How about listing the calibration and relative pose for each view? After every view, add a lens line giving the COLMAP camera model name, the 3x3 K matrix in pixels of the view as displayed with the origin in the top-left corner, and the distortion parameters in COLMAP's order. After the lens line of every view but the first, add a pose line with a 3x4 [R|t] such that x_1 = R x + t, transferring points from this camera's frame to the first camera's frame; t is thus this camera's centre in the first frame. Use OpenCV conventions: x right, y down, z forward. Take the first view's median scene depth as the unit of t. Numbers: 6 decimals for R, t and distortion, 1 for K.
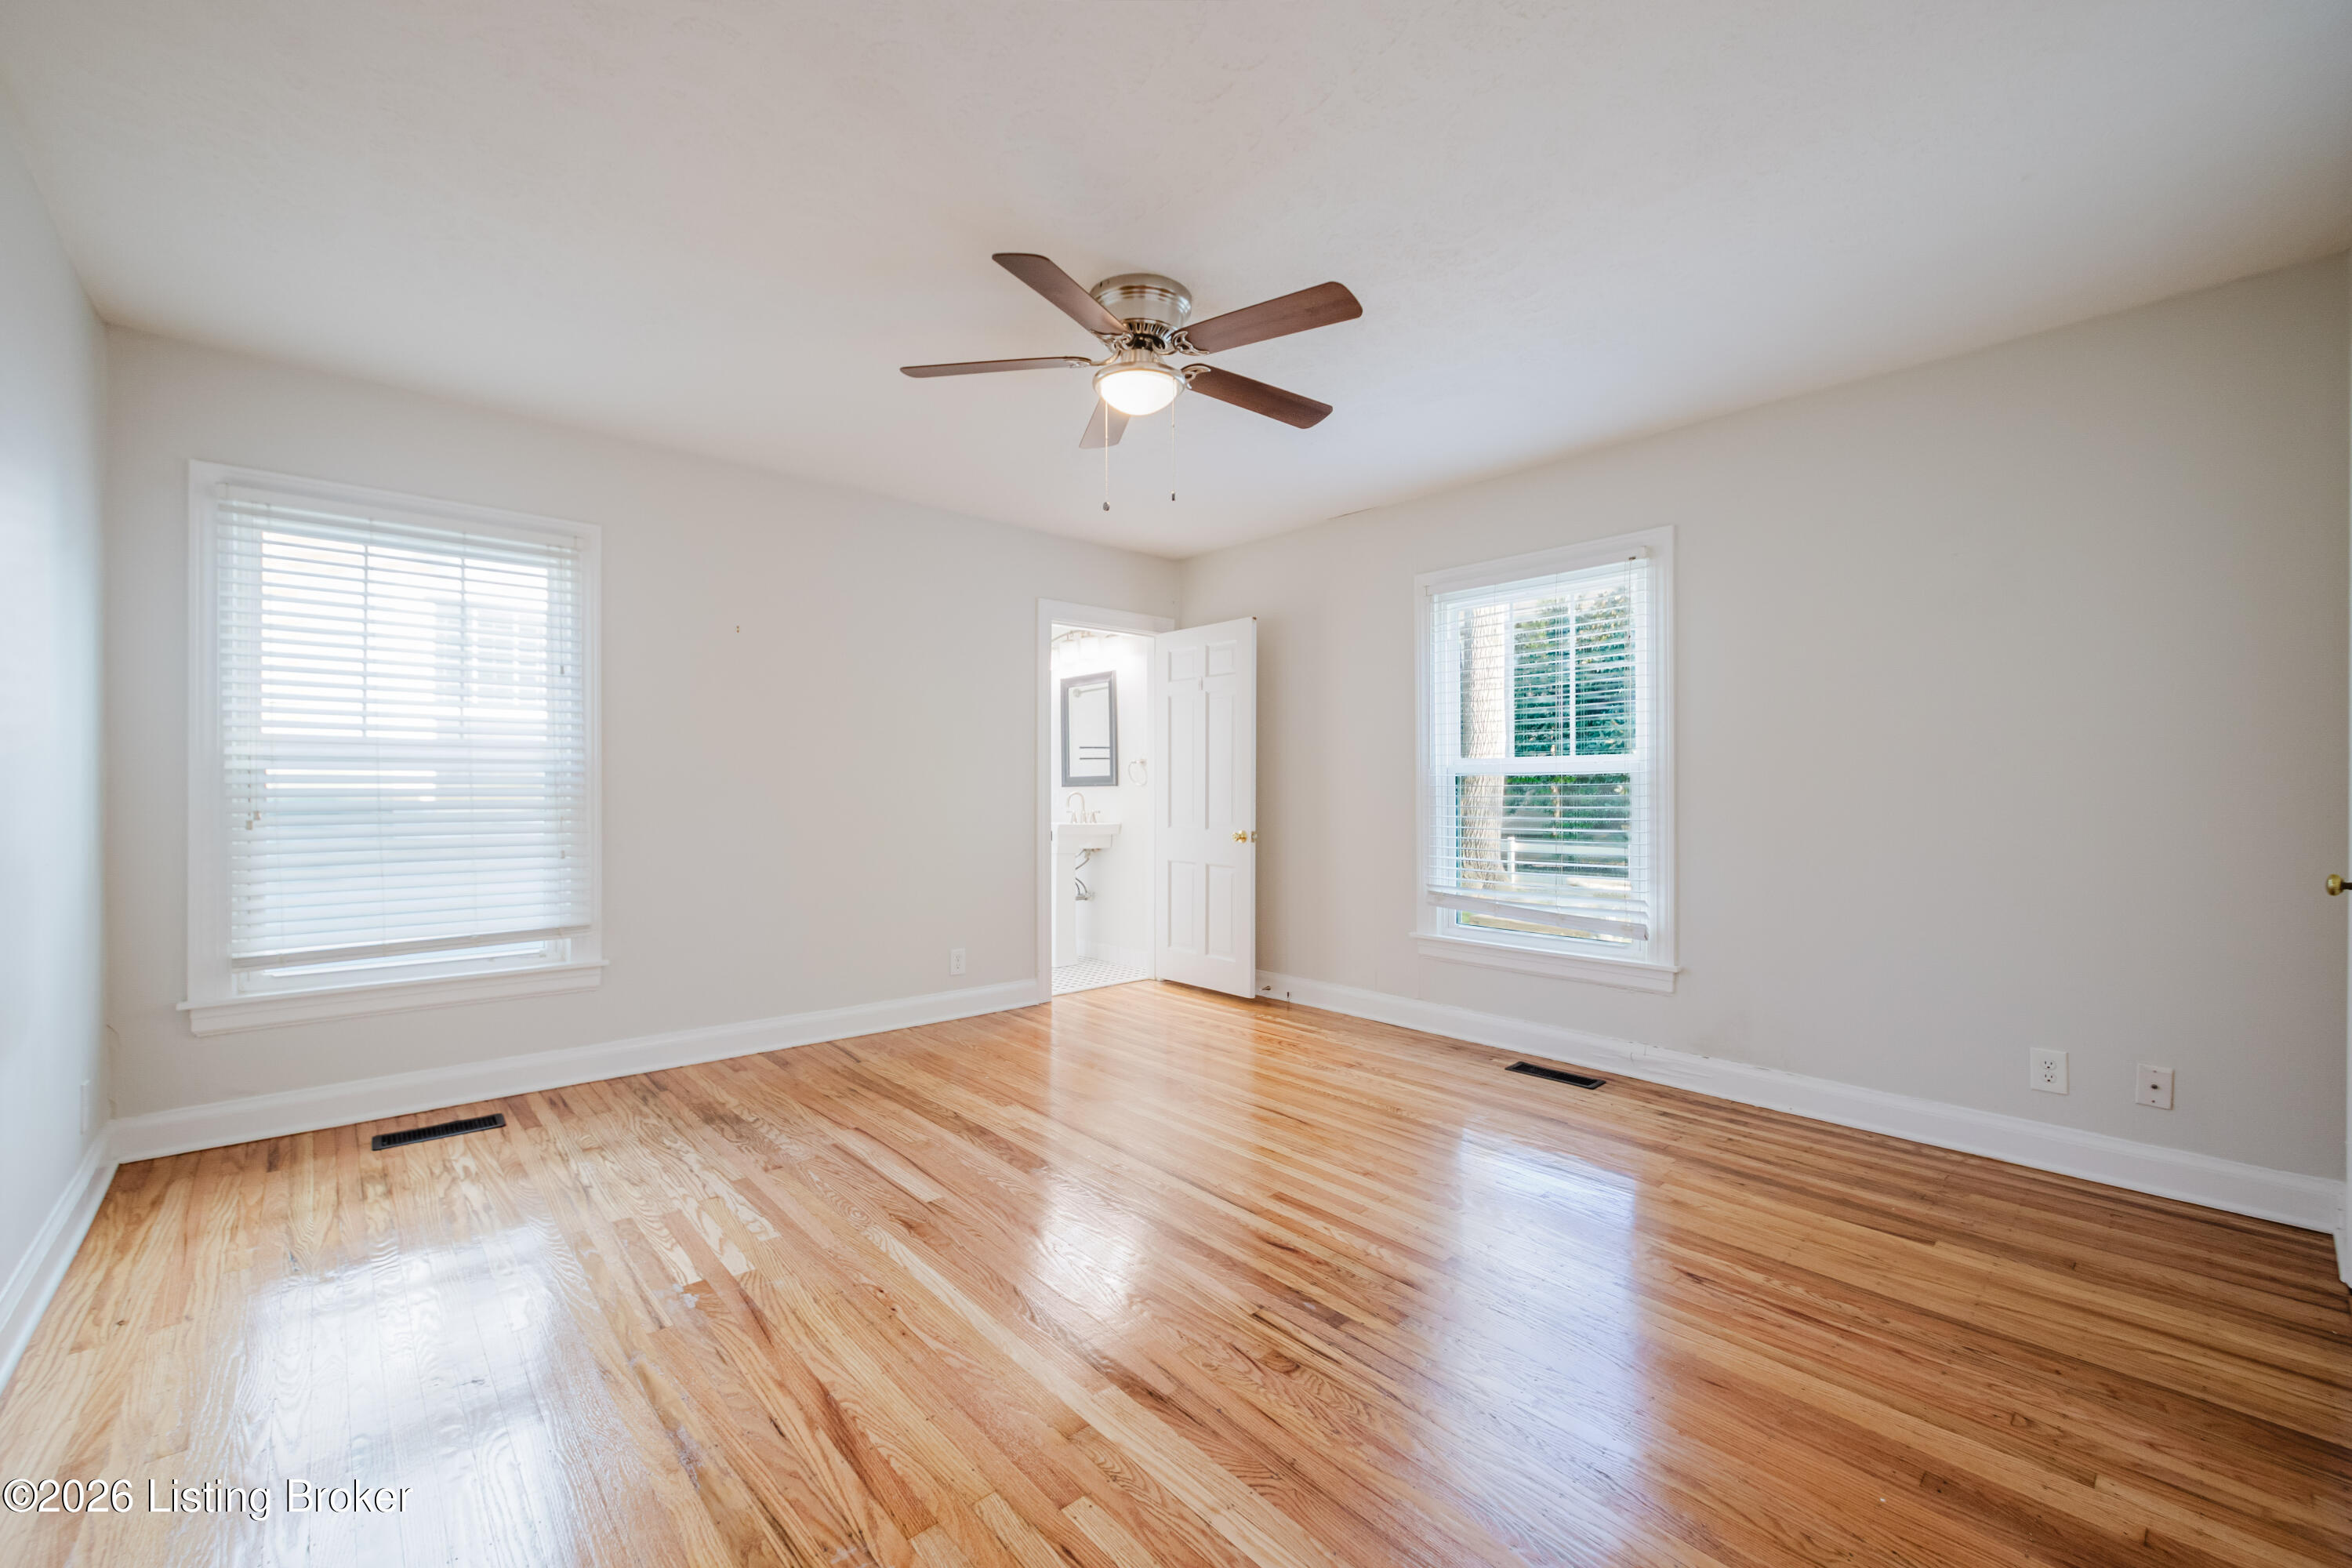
lens RADIAL K [[977.5, 0, 1176.0], [0, 977.5, 784.0], [0, 0, 1]] dist [0.002693, 0.000312]
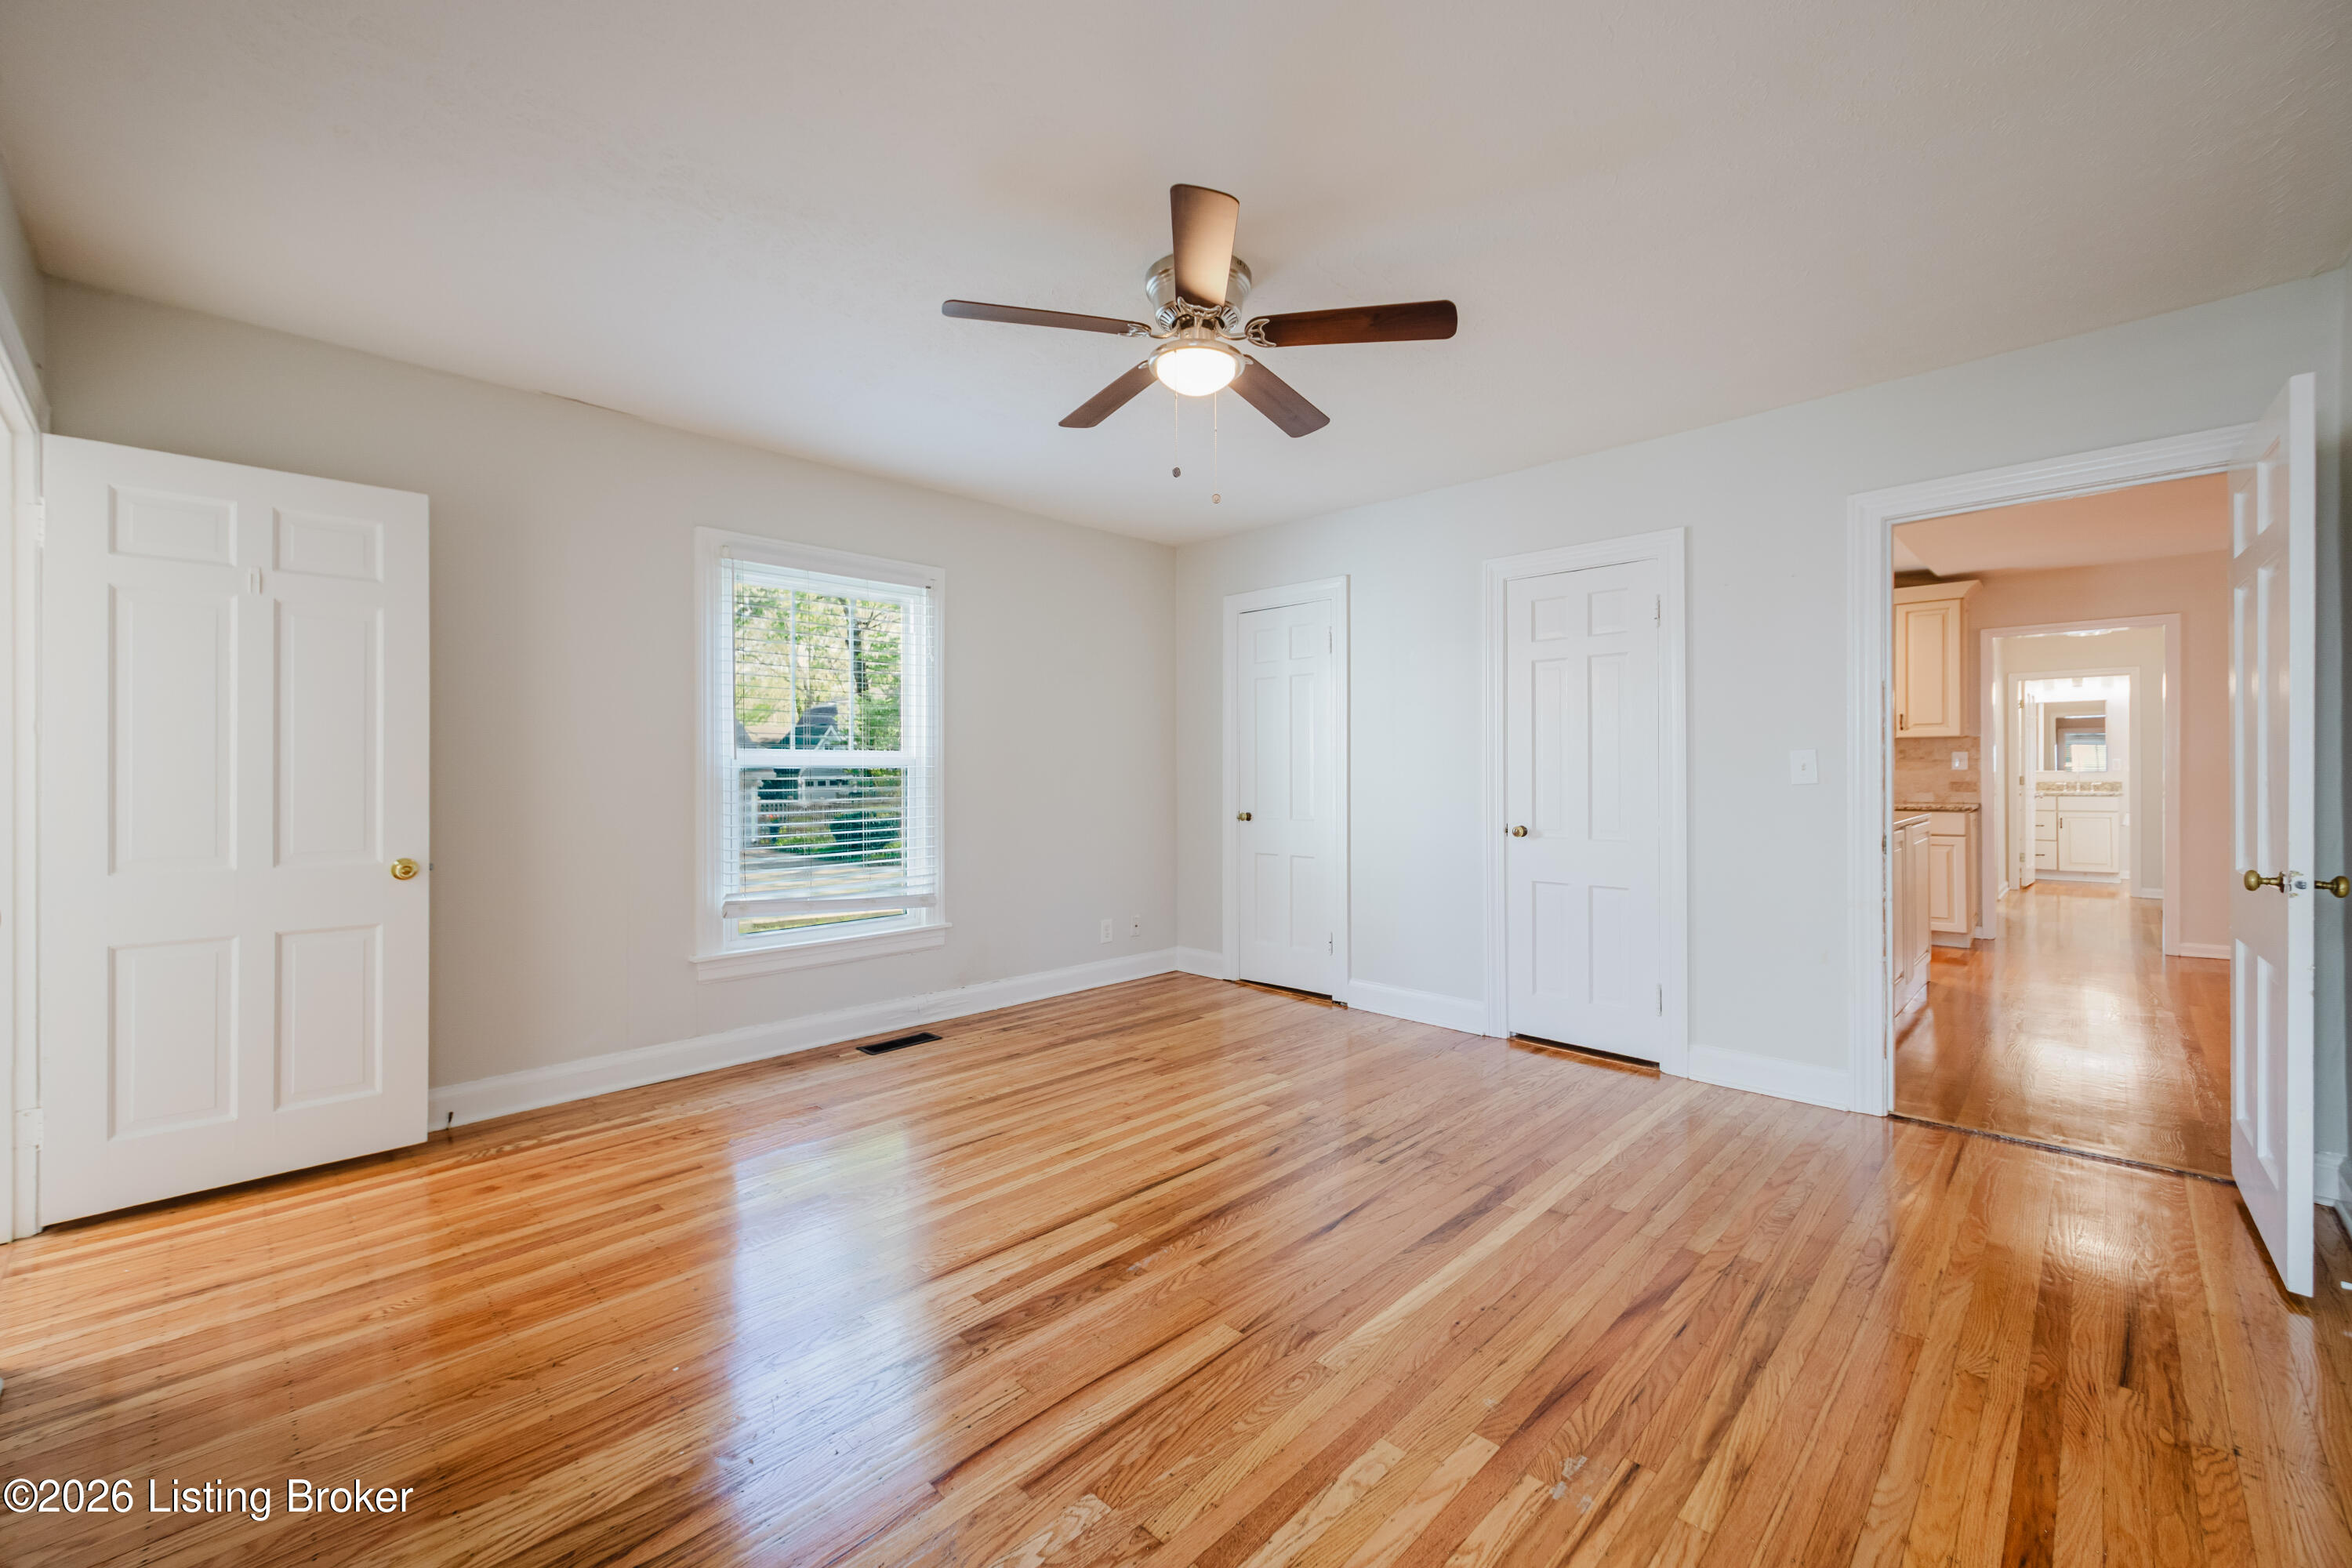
lens RADIAL K [[927.8, 0, 1176.0], [0, 927.8, 784.0], [0, 0, 1]] dist [0.003259, 0.000012]
pose [[-0.066044, -0.009990, 0.997767, -0.713280], [-0.000375, 0.999950, 0.009987, -0.003086], [-0.997817, 0.000286, -0.066044, 0.813637]]
